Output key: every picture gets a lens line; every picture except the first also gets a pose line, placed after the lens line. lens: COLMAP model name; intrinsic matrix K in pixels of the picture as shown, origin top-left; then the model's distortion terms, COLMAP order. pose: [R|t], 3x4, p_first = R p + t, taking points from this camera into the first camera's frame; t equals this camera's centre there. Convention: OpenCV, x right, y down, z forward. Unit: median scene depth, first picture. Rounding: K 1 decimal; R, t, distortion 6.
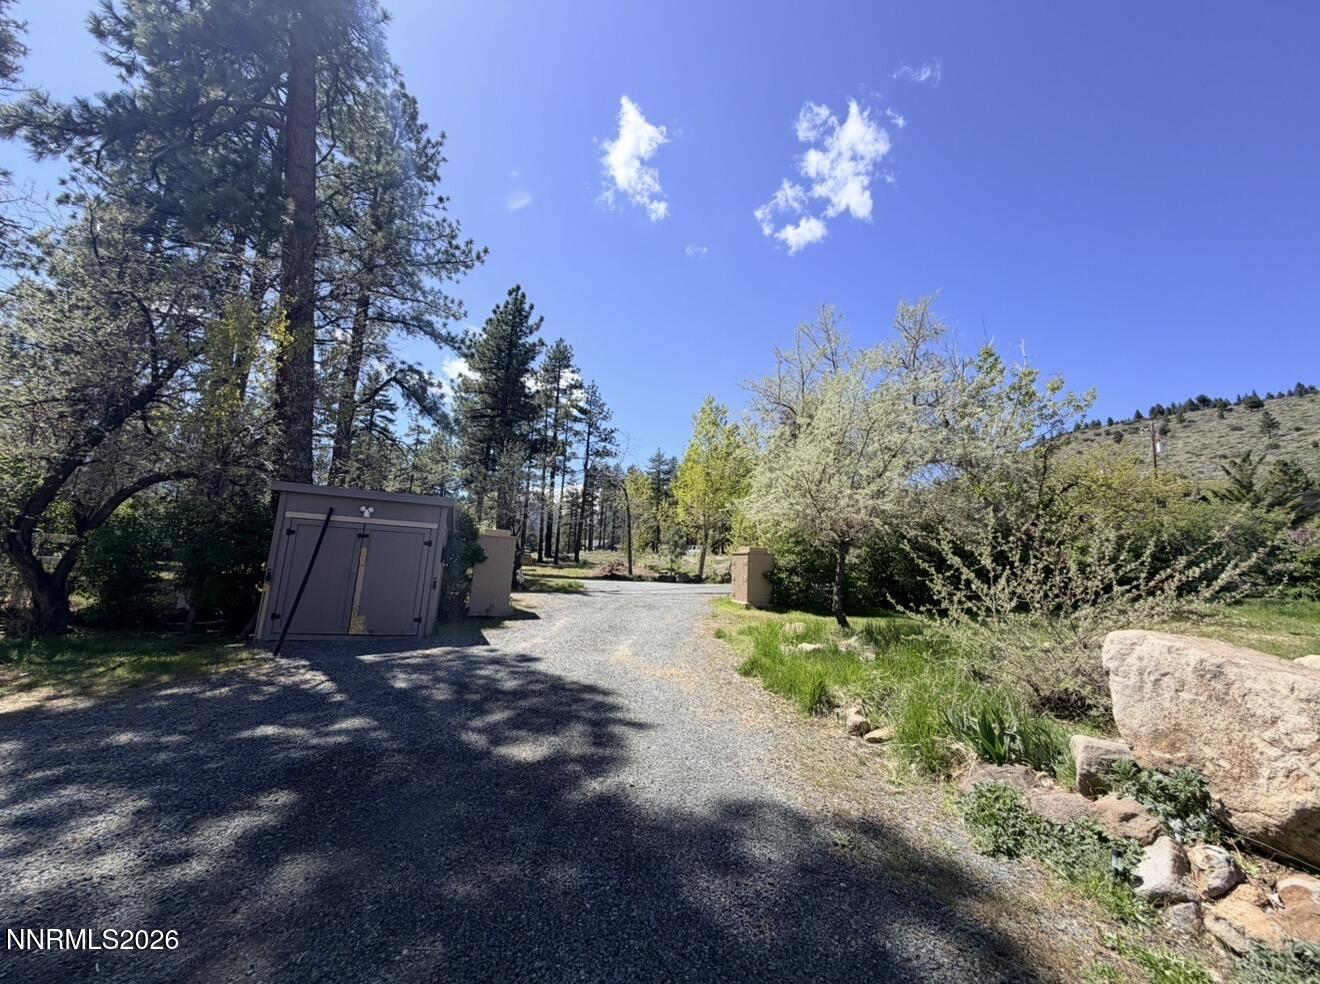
lens RADIAL K [[544.4, 0, 660.0], [0, 544.4, 492.0], [0, 0, 1]] dist [0.000625, 0.000143]
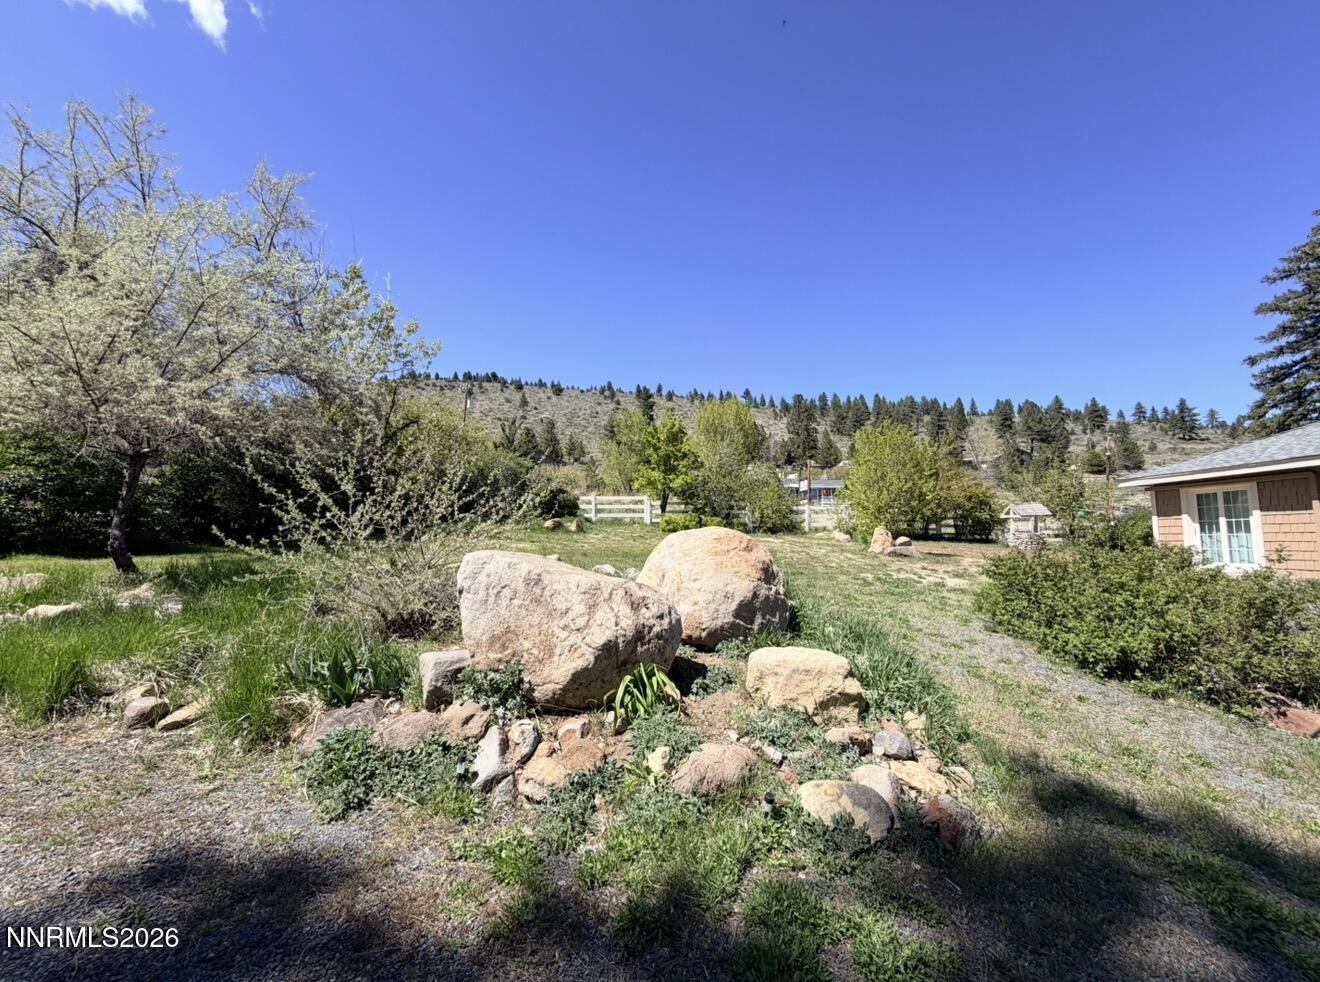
lens RADIAL K [[525.1, 0, 656.4], [0, 525.1, 489.7], [0, 0, 1]] dist [0.000332, -0.000121]
pose [[0.440783, 0.027419, 0.897195, 0.053965], [-0.142450, 0.989003, 0.039760, 0.035289], [-0.886238, -0.145331, 0.439842, 0.224976]]
